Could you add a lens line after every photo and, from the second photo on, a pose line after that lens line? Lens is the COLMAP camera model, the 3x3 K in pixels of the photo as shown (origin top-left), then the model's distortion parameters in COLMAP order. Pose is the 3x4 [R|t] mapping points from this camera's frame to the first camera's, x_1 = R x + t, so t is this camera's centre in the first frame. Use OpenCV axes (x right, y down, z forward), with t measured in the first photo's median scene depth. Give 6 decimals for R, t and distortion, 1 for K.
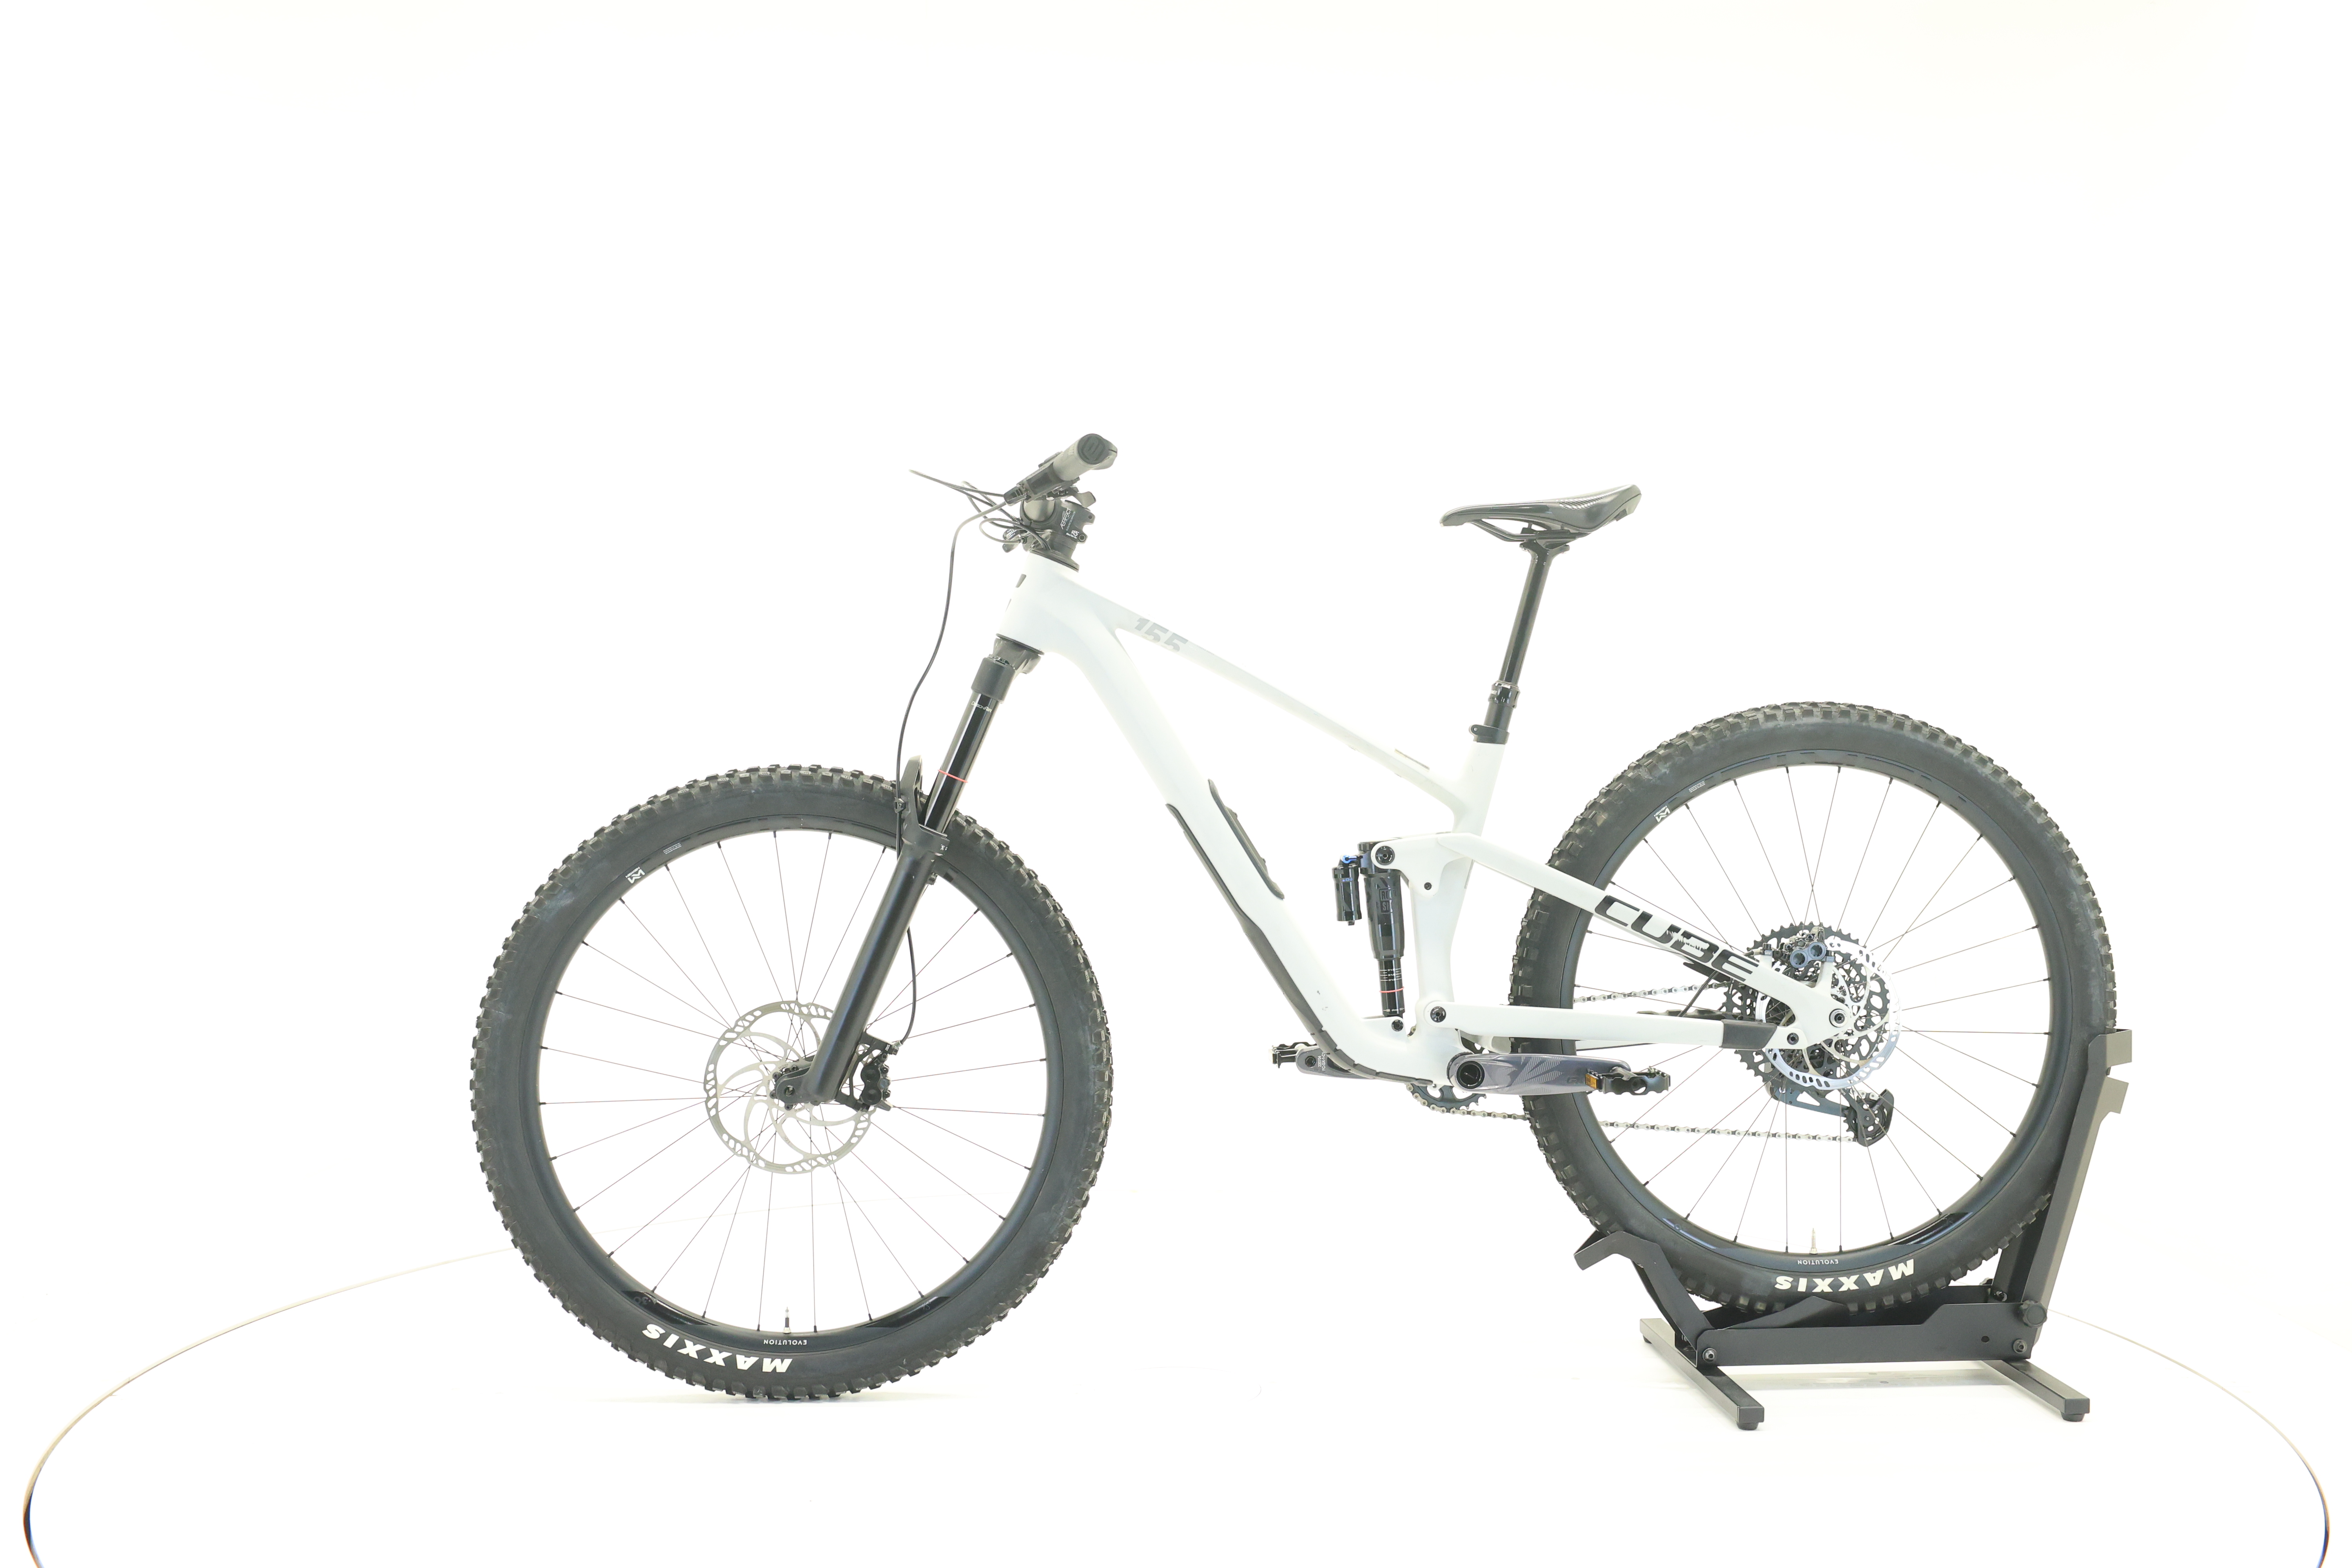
lens RADIAL K [[2492.1, 0, 1179.8], [0, 2492.1, 777.0], [0, 0, 1]] dist [0.000552, 0.000000]
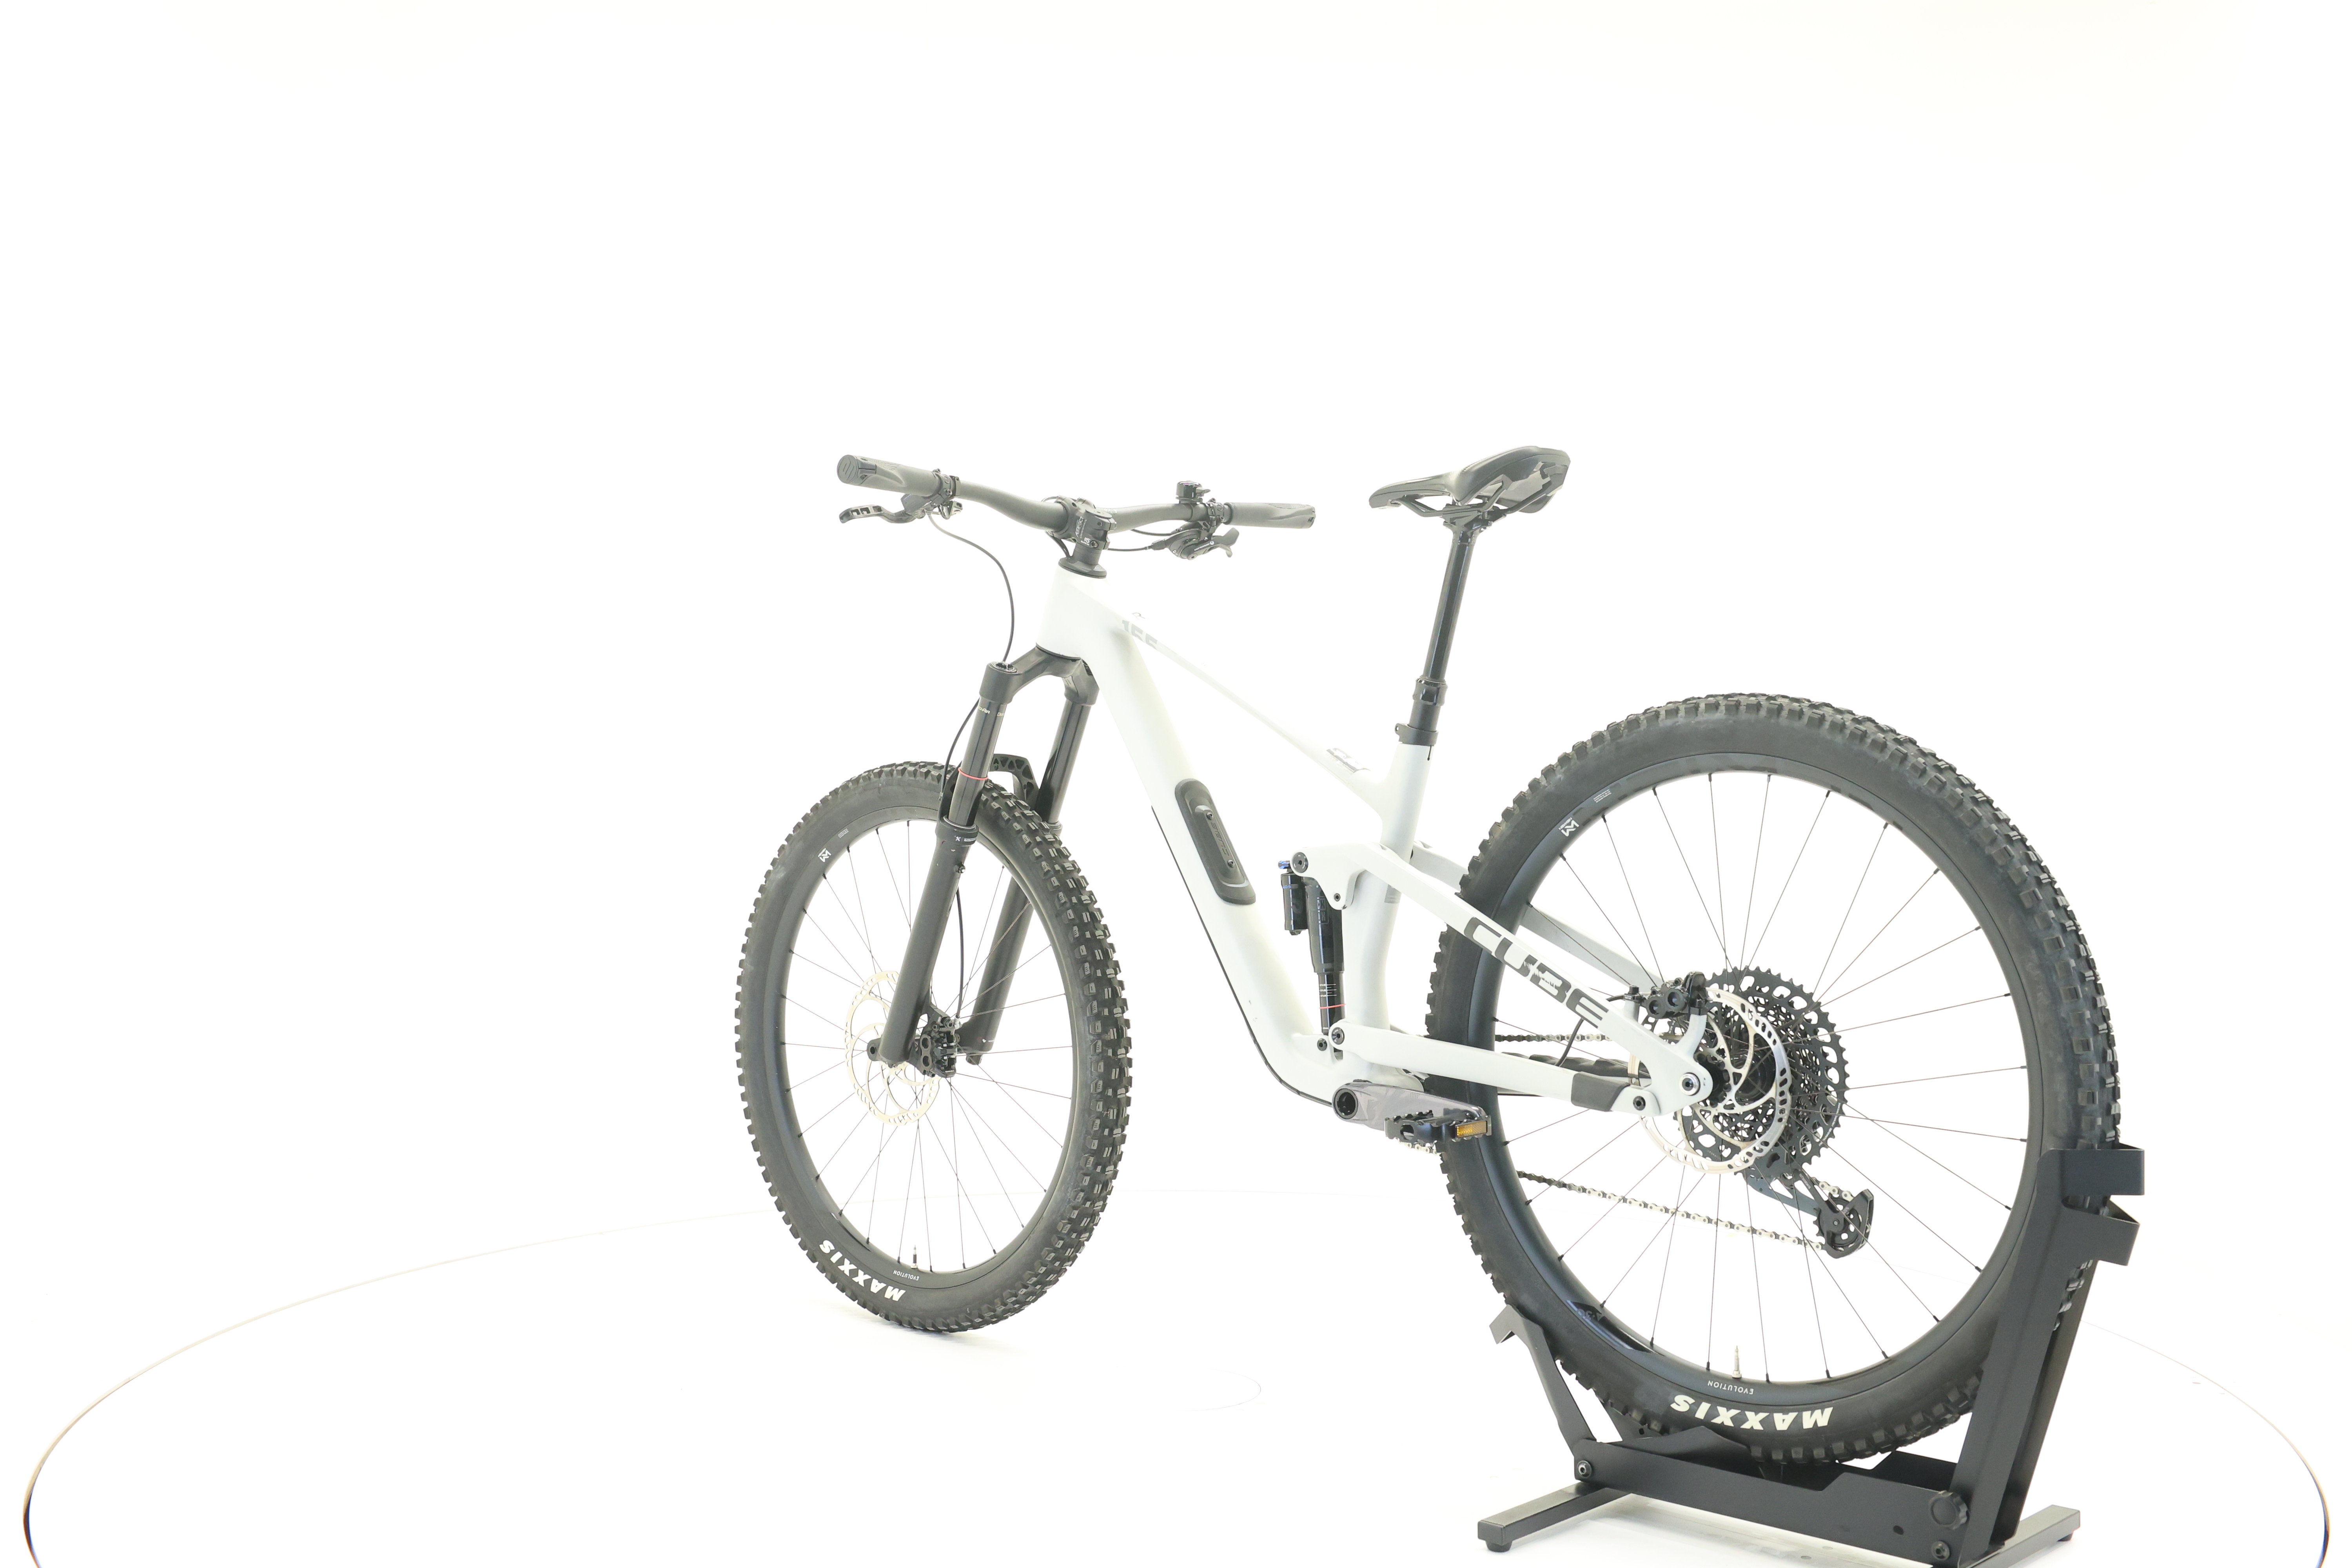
lens RADIAL K [[2492.1, 0, 1170.2], [0, 2492.1, 780.2], [0, 0, 1]] dist [0.000552, 0.000000]
pose [[0.671940, 0.012671, -0.740497, 0.736385], [-0.016319, 0.999864, 0.002300, -0.000990], [0.740426, 0.010538, 0.672056, 0.324300]]
